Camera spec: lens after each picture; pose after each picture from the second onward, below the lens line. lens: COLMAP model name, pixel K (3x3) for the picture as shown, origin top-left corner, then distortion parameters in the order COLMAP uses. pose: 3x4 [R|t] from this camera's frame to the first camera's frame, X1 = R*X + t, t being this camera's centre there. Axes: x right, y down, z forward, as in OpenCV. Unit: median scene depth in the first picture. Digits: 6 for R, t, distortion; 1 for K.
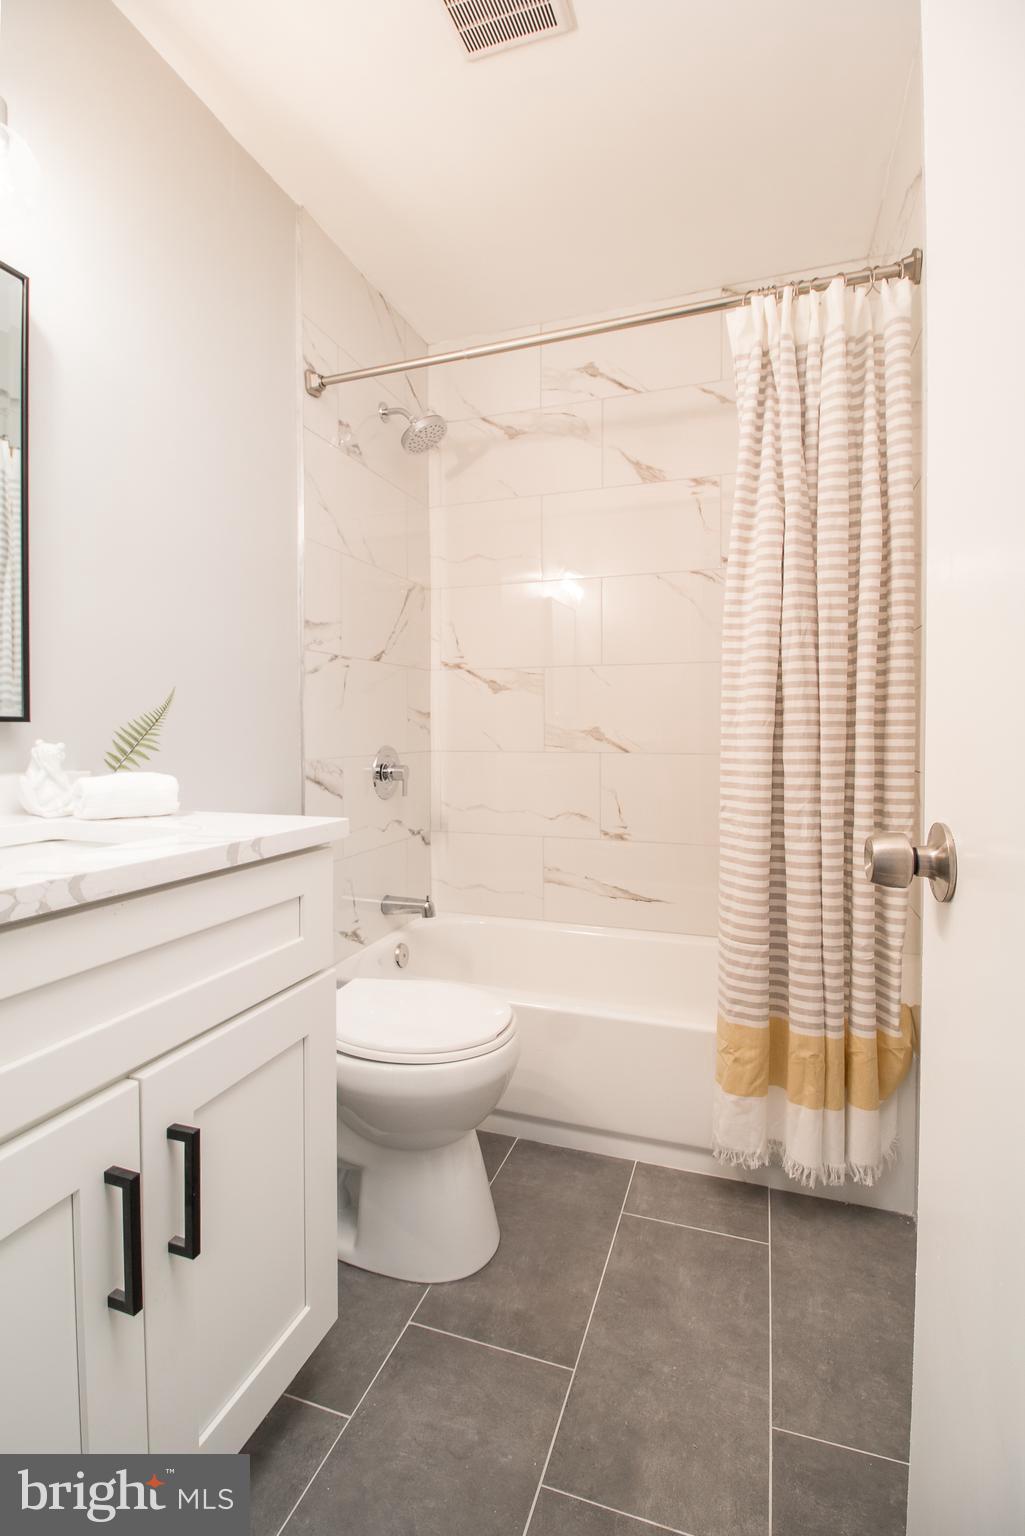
lens RADIAL K [[703.4, 0, 512.5], [0, 703.4, 768.0], [0, 0, 1]] dist [-0.010998, -0.000223]
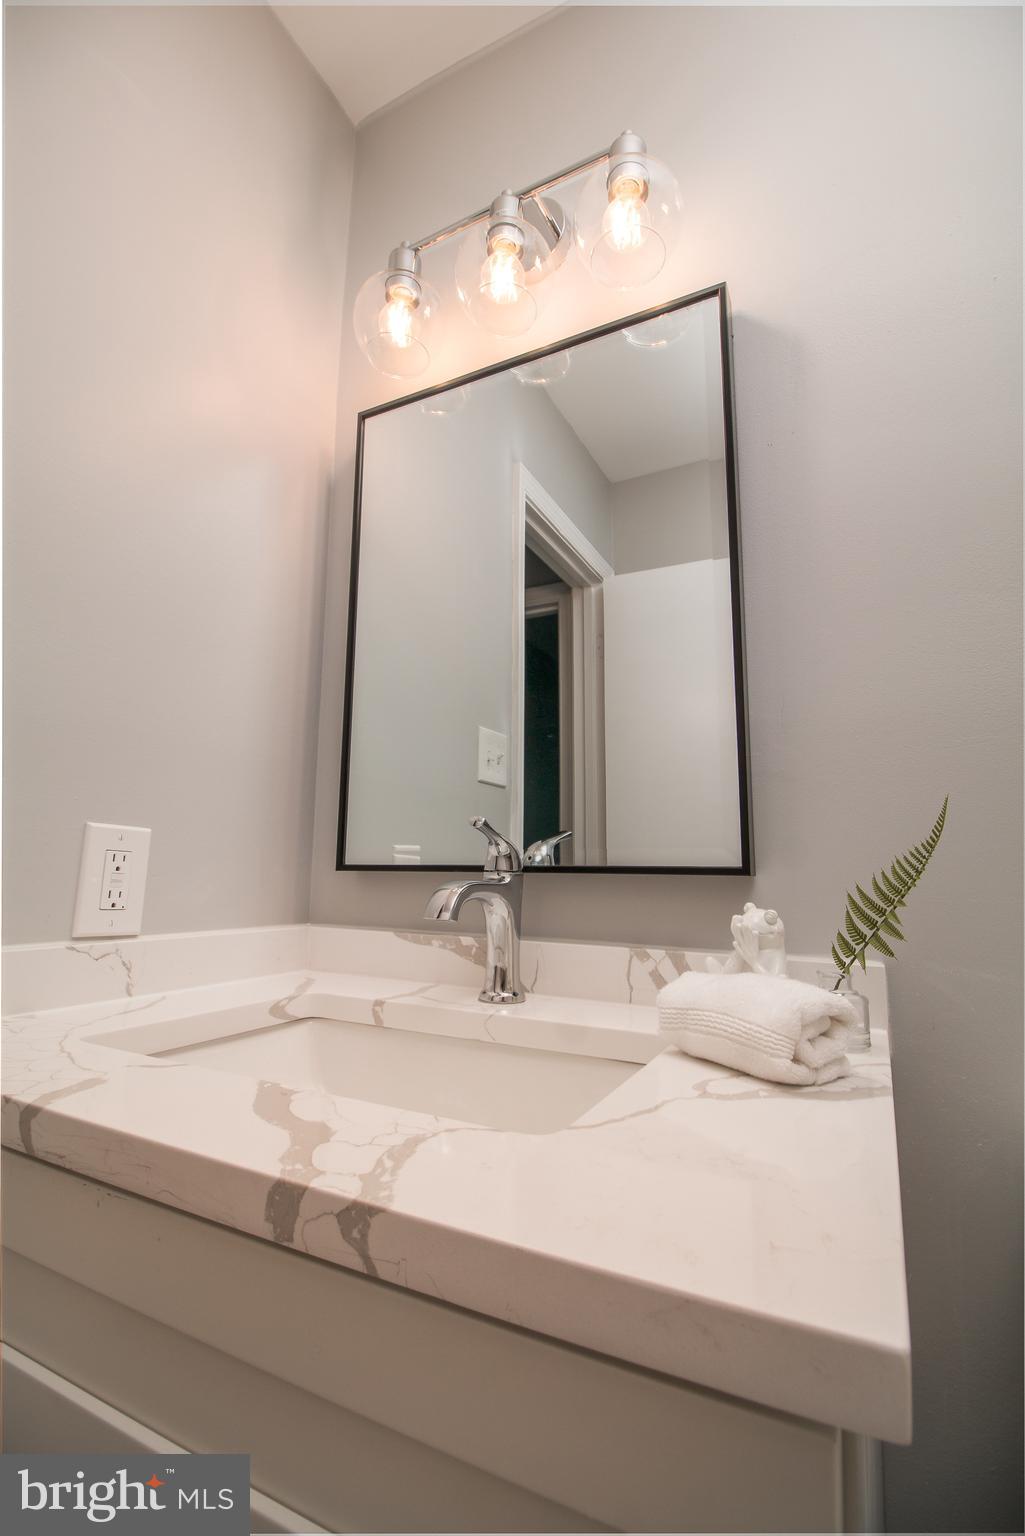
lens RADIAL K [[703.4, 0, 512.5], [0, 703.4, 768.0], [0, 0, 1]] dist [-0.010998, -0.000223]
pose [[-0.136850, -0.152658, -0.978758, 0.001154], [-0.070126, 0.987068, -0.144149, -0.055871], [0.988107, 0.048909, -0.145785, 0.896748]]
